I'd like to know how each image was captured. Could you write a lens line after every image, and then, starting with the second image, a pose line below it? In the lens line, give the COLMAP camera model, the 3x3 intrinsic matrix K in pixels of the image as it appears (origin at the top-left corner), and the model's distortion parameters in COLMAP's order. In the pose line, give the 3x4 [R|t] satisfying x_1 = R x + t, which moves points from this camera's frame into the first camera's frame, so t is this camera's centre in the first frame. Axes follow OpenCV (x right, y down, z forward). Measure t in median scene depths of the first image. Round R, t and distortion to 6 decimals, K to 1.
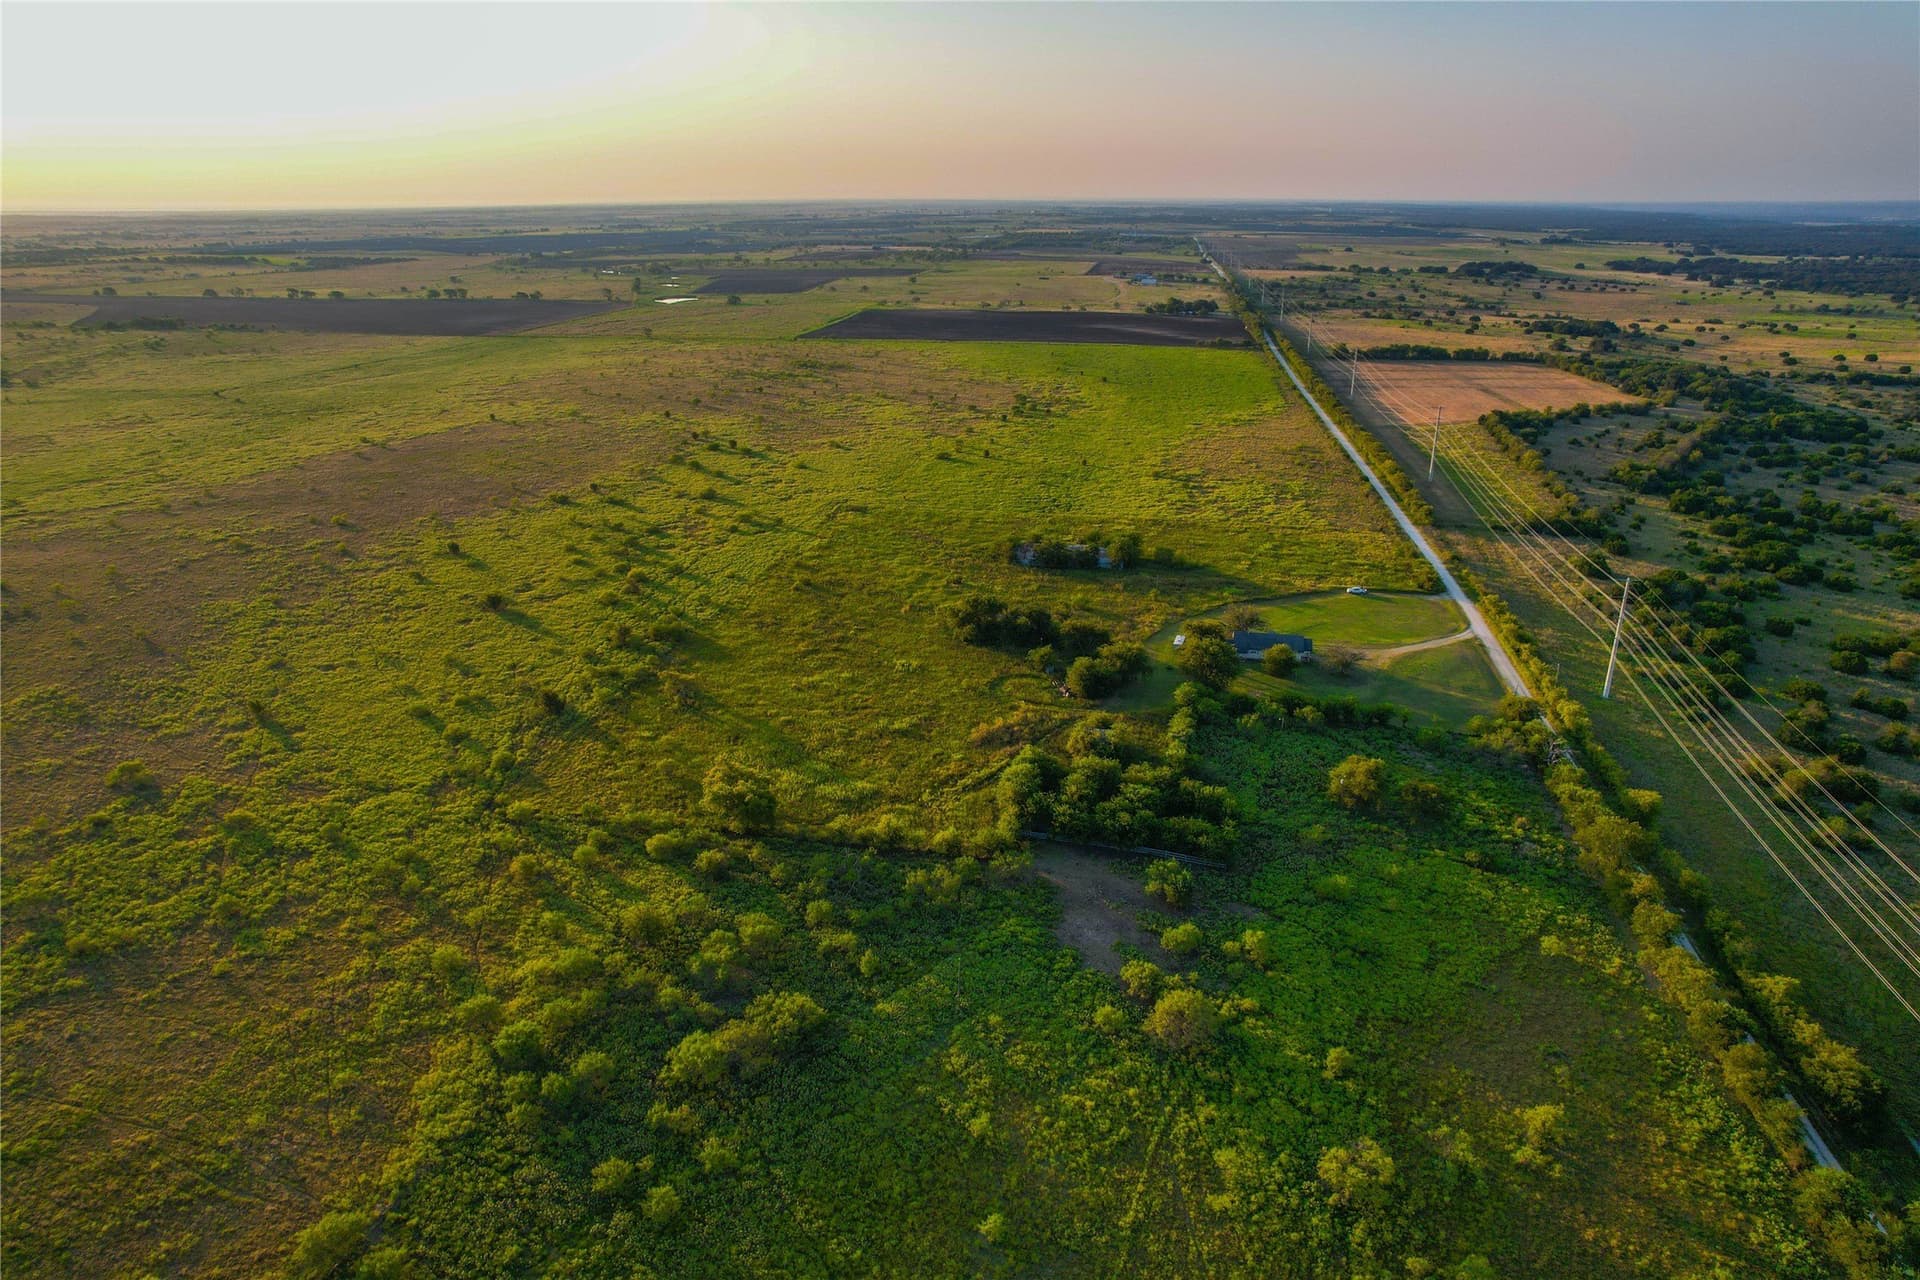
lens RADIAL K [[1226.4, 0, 954.2], [0, 1226.4, 643.2], [0, 0, 1]] dist [-0.073180, 0.066498]
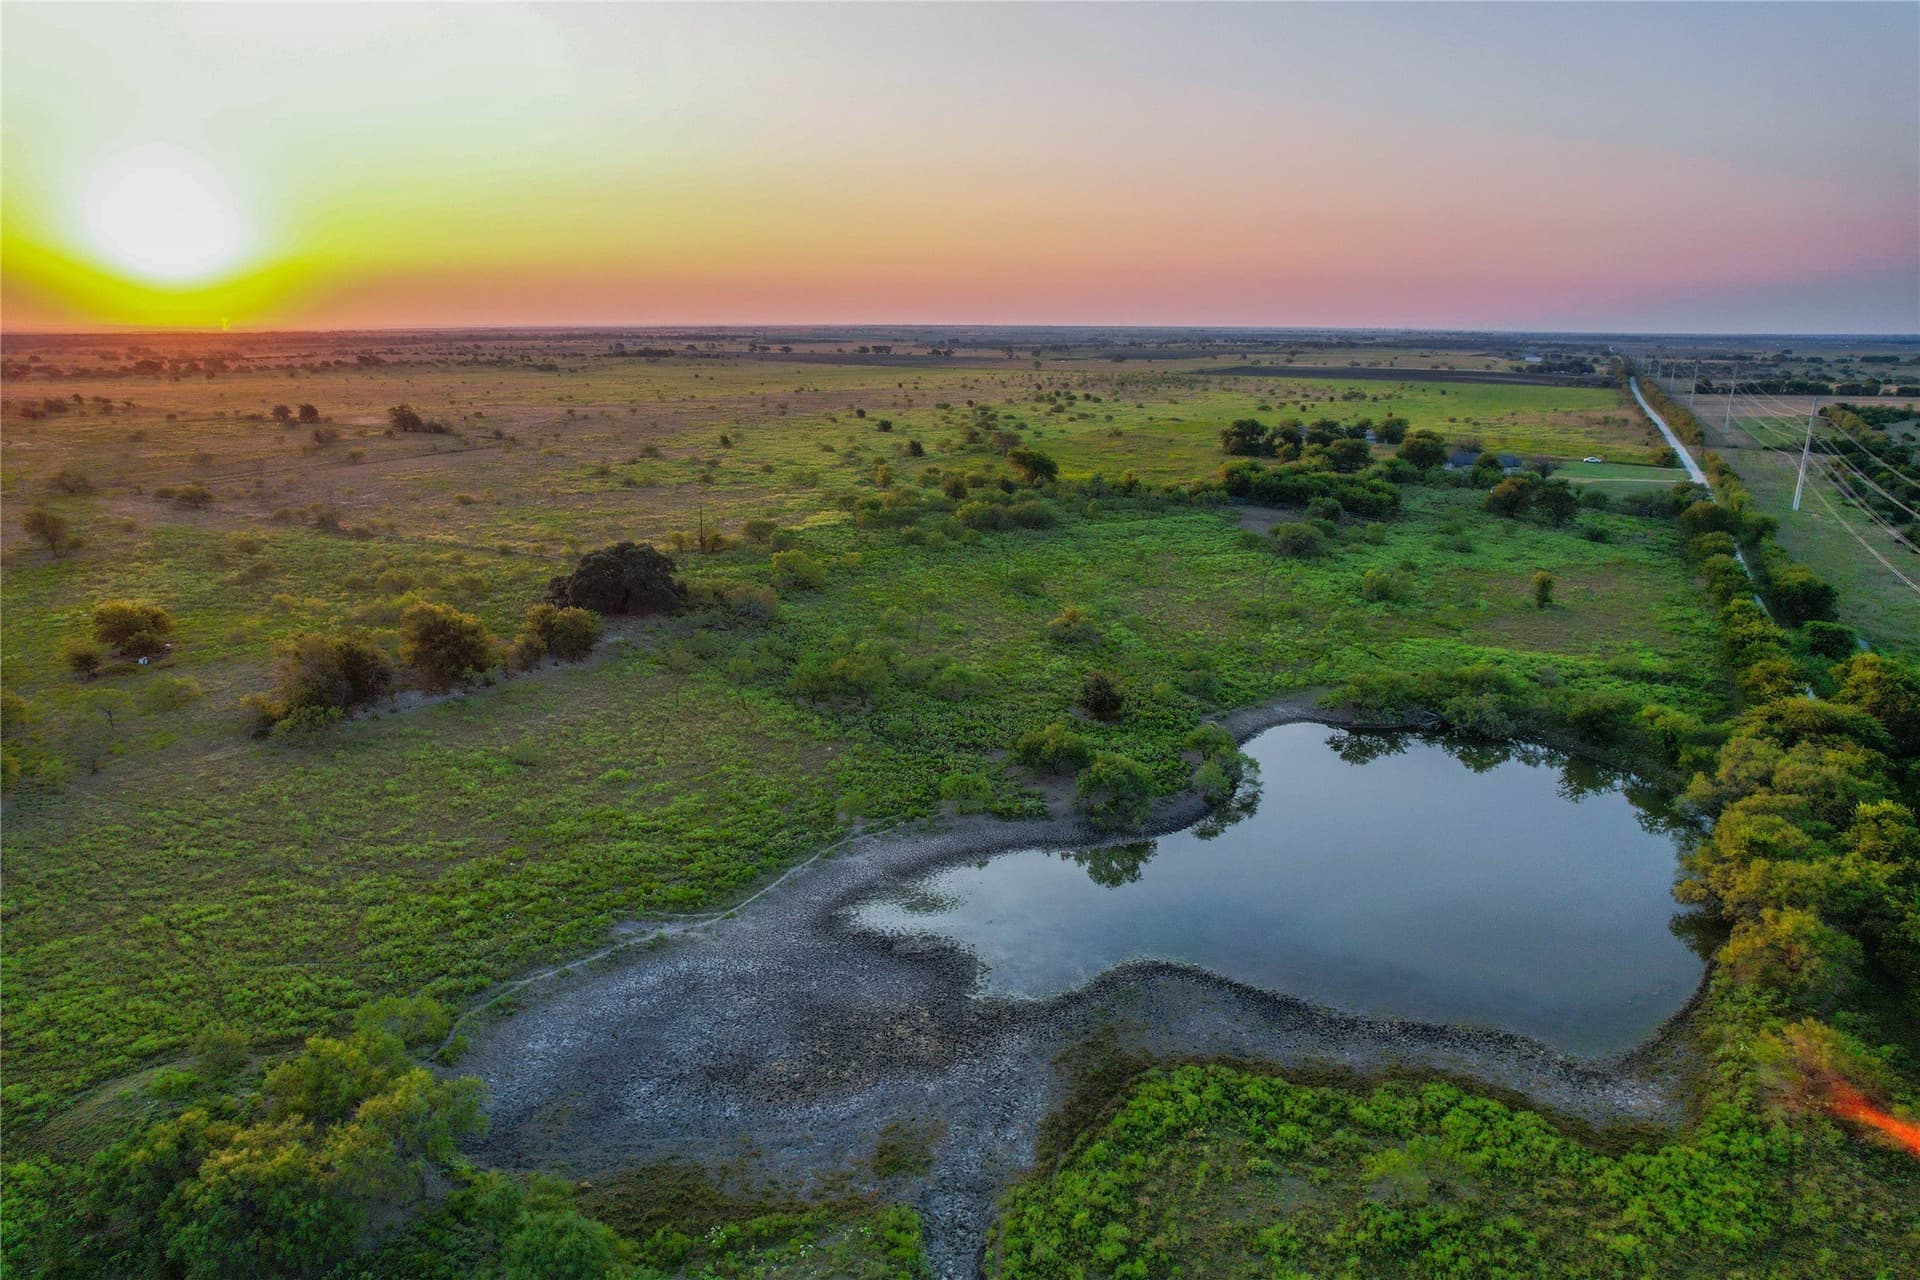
lens RADIAL K [[1226.4, 0, 954.2], [0, 1226.4, 643.2], [0, 0, 1]] dist [-0.073180, 0.066498]
pose [[0.949344, 0.087256, -0.301881, 0.112557], [-0.116157, 0.990075, -0.079117, 0.271849], [0.291981, 0.110175, 0.950057, -0.218722]]
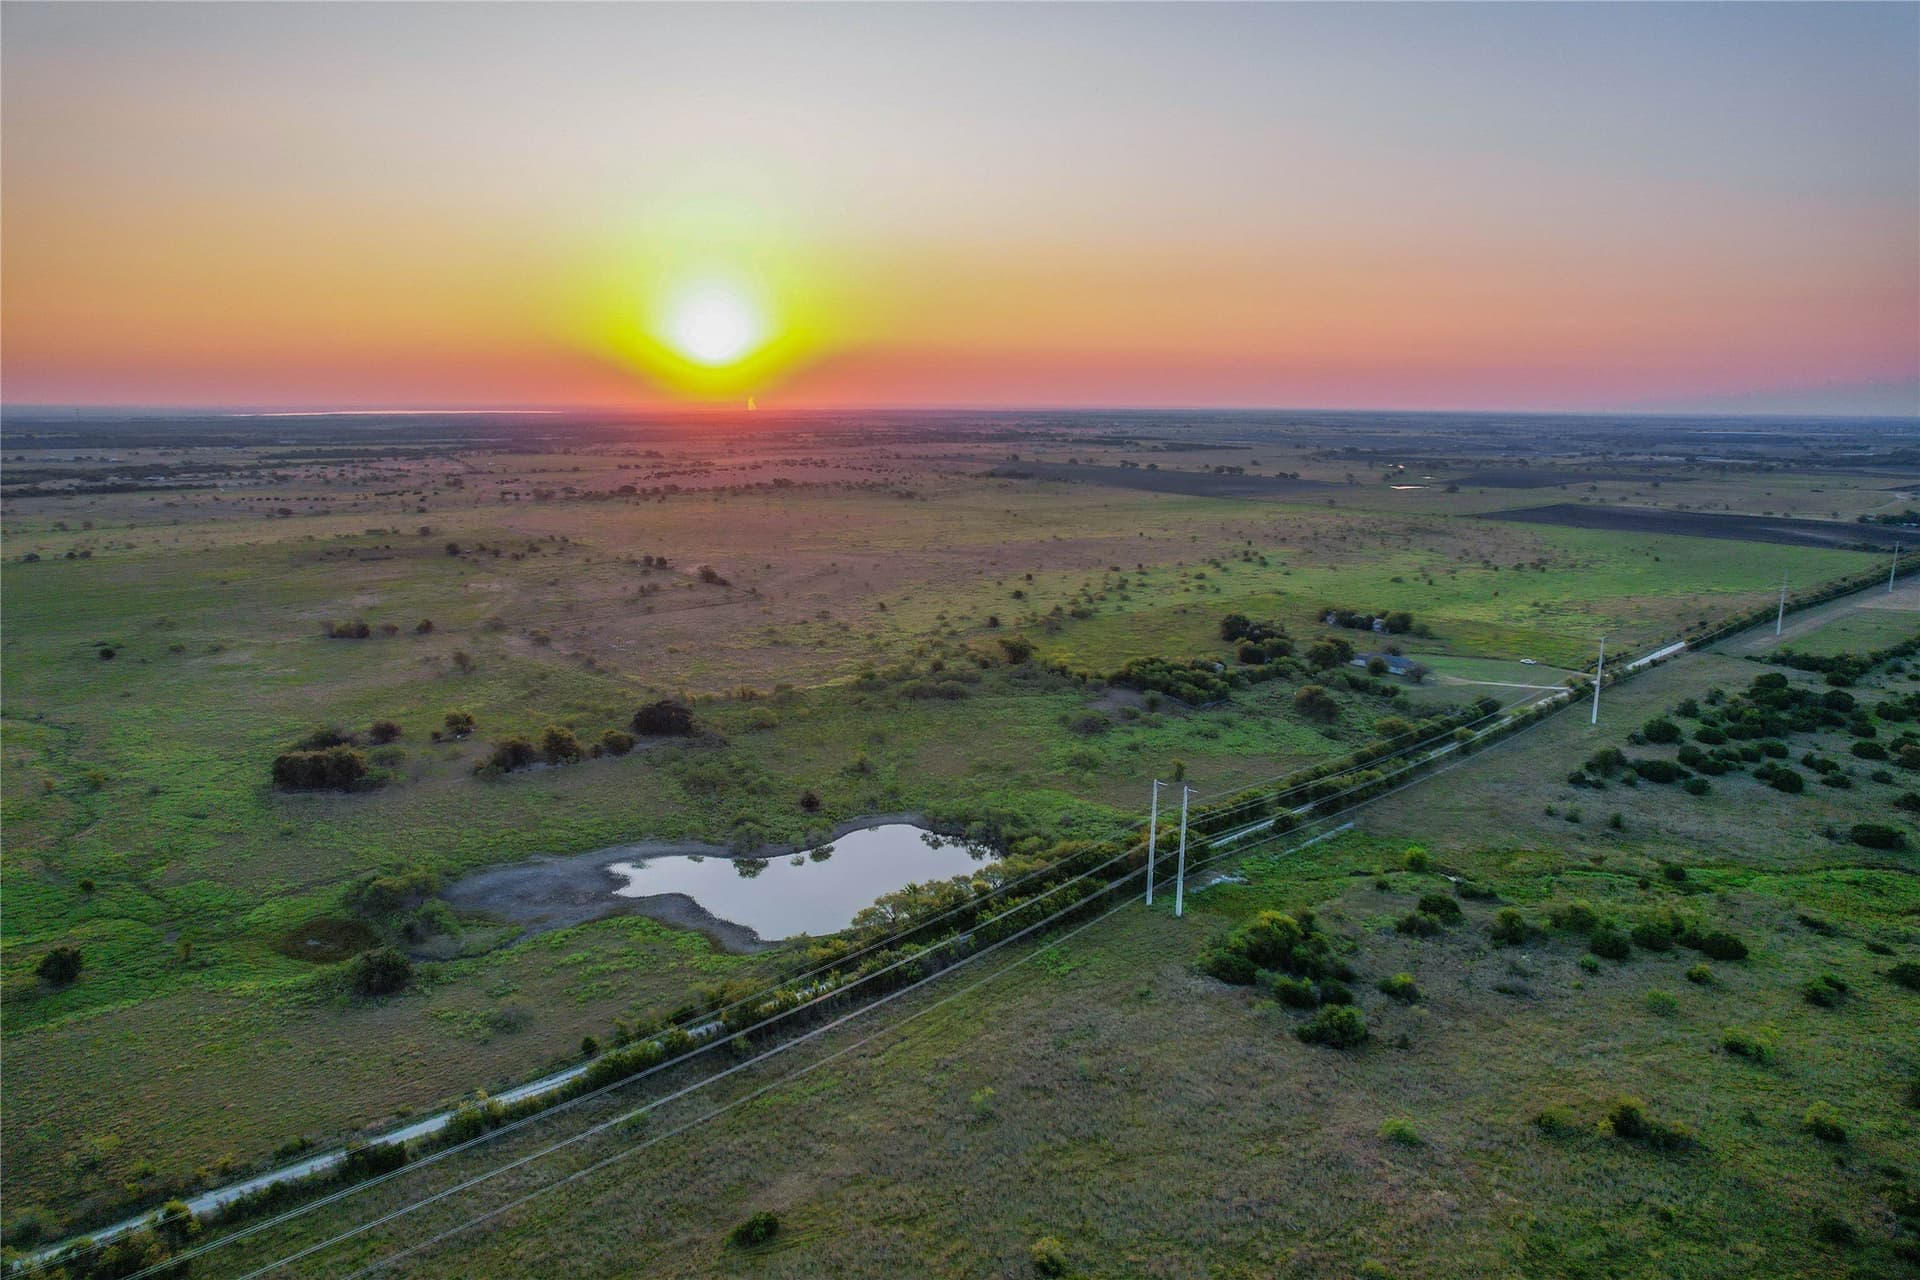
lens RADIAL K [[1225.4, 0, 953.5], [0, 1225.4, 639.6], [0, 0, 1]] dist [-0.082915, 0.081698]
pose [[0.770079, 0.130154, -0.624530, 0.653450], [-0.229082, 0.970089, -0.080302, 0.185708], [0.595399, 0.204908, 0.776861, -0.455247]]
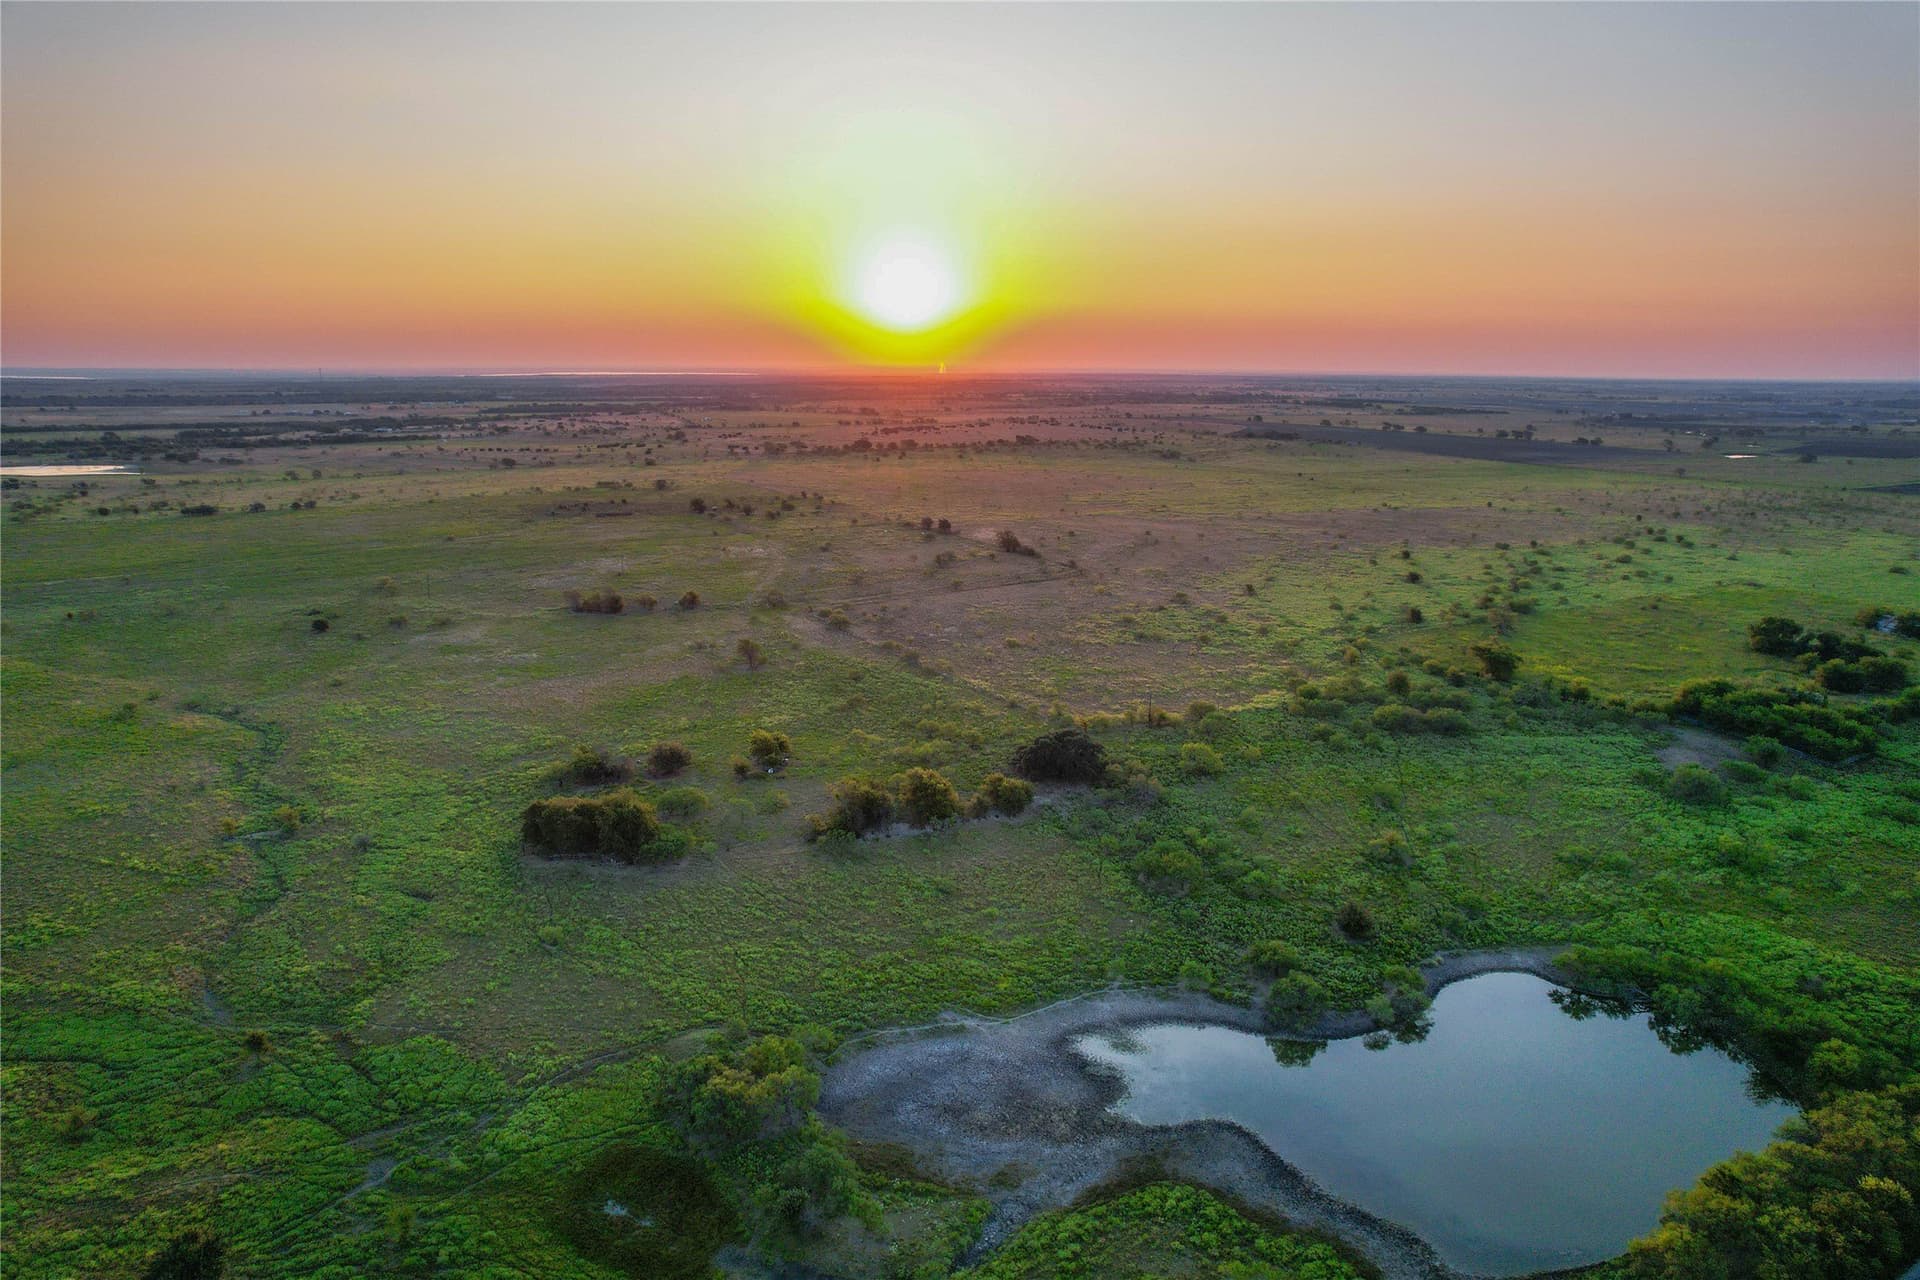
lens RADIAL K [[1226.4, 0, 954.2], [0, 1226.4, 643.2], [0, 0, 1]] dist [-0.073180, 0.066498]
pose [[0.666874, 0.173740, -0.724633, 0.289359], [-0.267131, 0.963546, -0.014815, 0.187597], [0.695644, 0.203452, 0.688975, -0.331079]]
